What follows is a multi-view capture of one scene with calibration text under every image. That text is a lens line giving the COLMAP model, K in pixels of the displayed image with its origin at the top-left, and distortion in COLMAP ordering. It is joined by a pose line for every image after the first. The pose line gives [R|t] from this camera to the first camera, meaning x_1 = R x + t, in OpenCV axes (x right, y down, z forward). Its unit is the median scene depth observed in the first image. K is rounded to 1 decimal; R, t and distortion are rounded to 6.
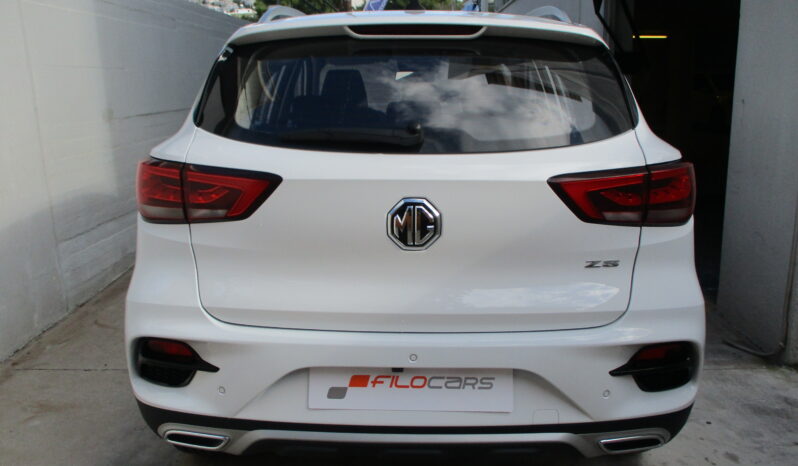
lens RADIAL K [[617.8, 0, 419.6], [0, 617.8, 232.8], [0, 0, 1]] dist [0.005999, 0.000383]
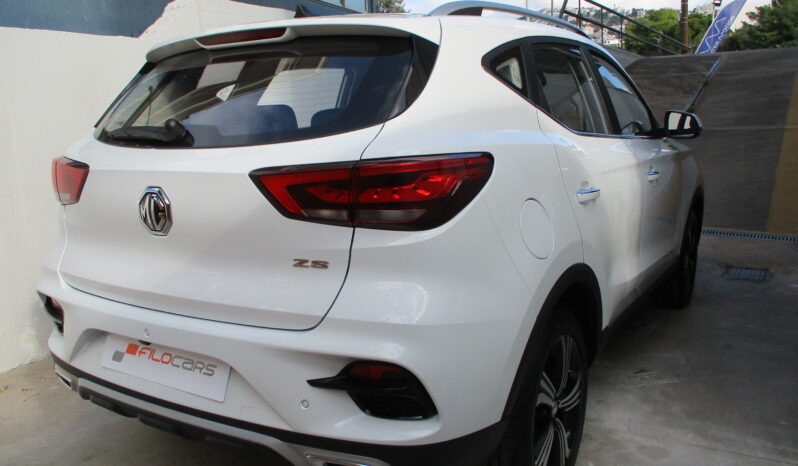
lens RADIAL K [[617.8, 0, 419.6], [0, 617.8, 232.8], [0, 0, 1]] dist [0.005999, 0.000383]
pose [[0.867005, 0.059244, -0.494766, 0.904622], [-0.082055, 0.996327, -0.024487, 0.012775], [0.491498, 0.061829, 0.868681, 0.263489]]
